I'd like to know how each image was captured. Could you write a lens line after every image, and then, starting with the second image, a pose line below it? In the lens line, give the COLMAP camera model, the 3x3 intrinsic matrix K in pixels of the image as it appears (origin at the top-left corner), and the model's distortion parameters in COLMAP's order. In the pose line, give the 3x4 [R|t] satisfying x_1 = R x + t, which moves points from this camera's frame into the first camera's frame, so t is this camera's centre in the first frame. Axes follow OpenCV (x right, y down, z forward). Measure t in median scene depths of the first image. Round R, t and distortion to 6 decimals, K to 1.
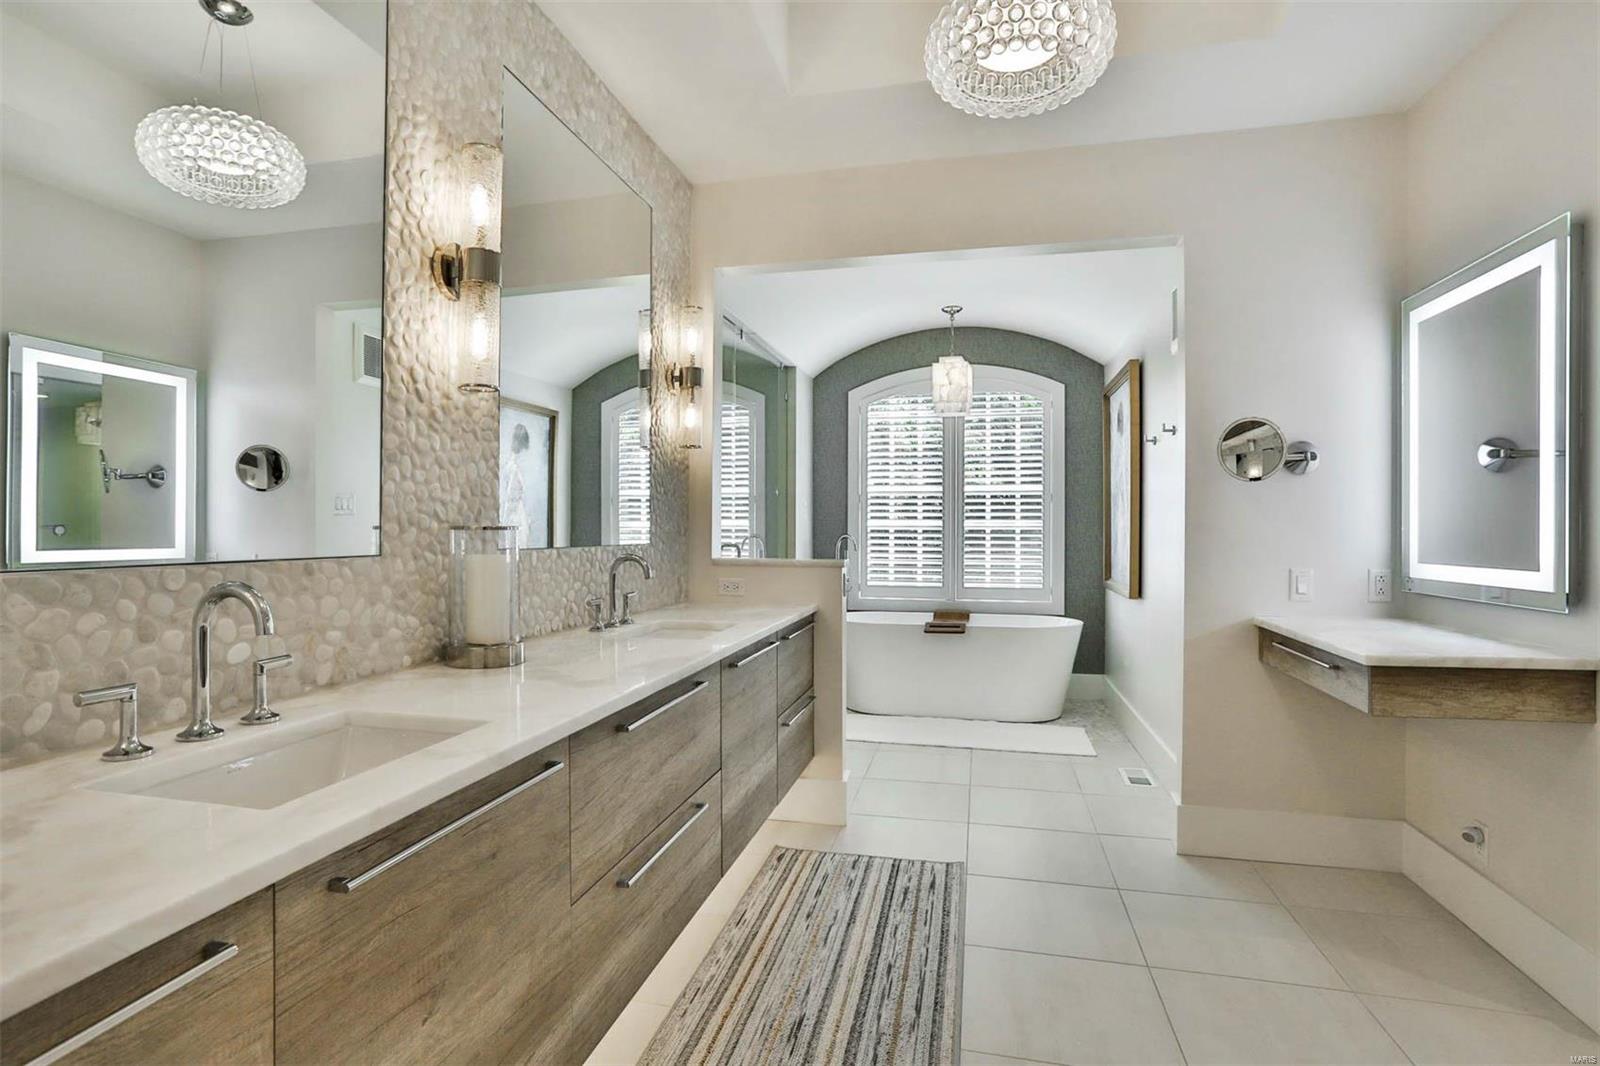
lens RADIAL K [[815.3, 0, 748.3], [0, 815.3, 517.9], [0, 0, 1]] dist [-0.044637, 0.015744]
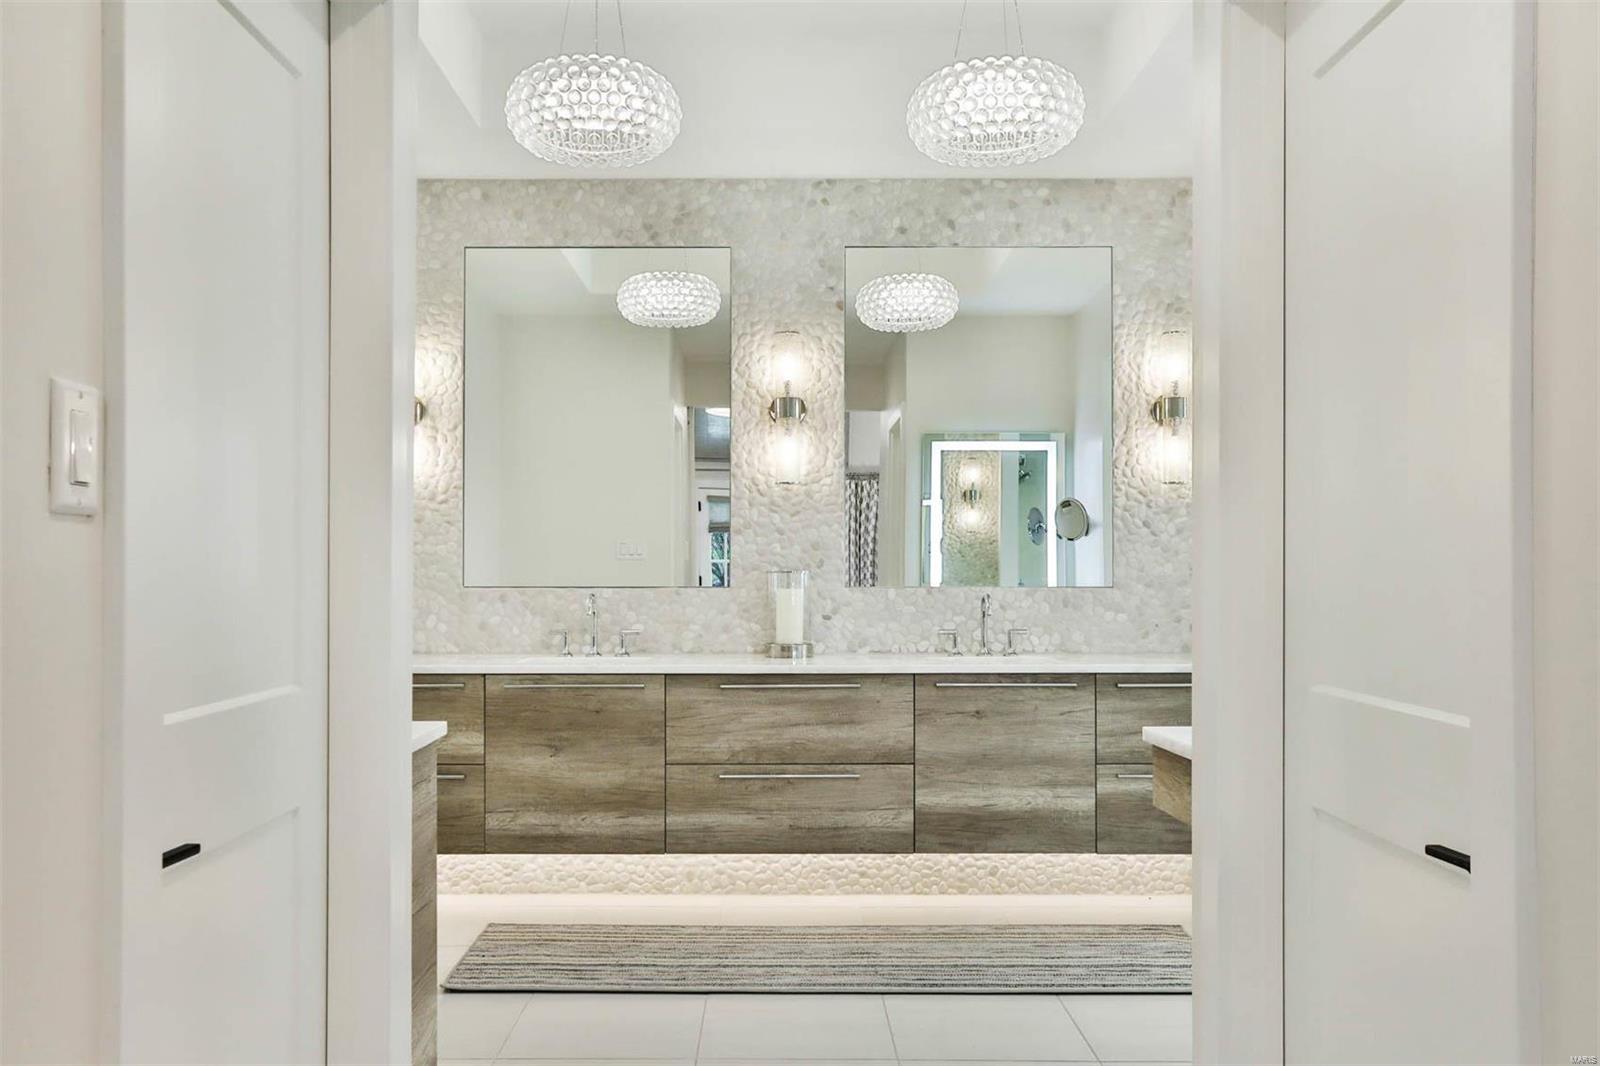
lens RADIAL K [[1312.8, 0, 804.3], [0, 1312.8, 527.1], [0, 0, 1]] dist [-0.018307, -0.000290]
pose [[0.263696, -0.036846, -0.963902, 2.189985], [0.012489, 0.999317, -0.034784, 0.015798], [0.964525, -0.002866, 0.263976, 0.357871]]
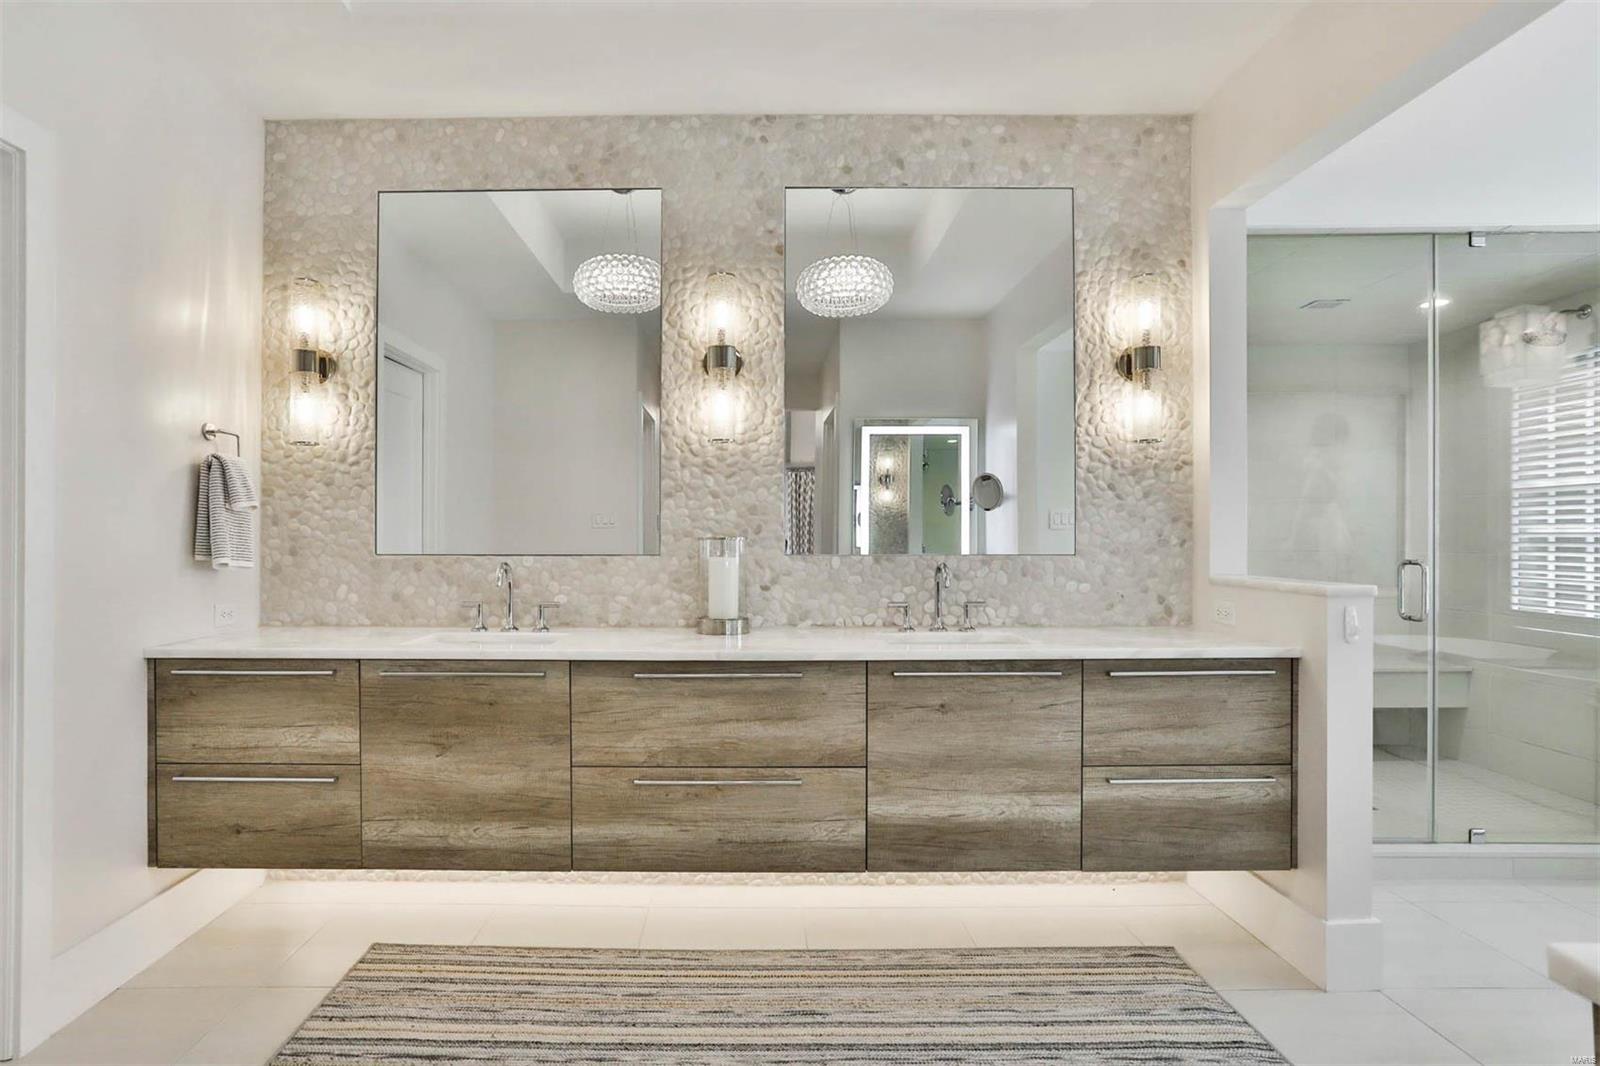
lens RADIAL K [[815.3, 0, 762.3], [0, 815.3, 532.6], [0, 0, 1]] dist [-0.044637, 0.015744]
pose [[0.262785, -0.011448, -0.964787, 1.102509], [0.012687, 0.999884, -0.008409, 0.016122], [0.964771, -0.010031, 0.262900, 0.698065]]
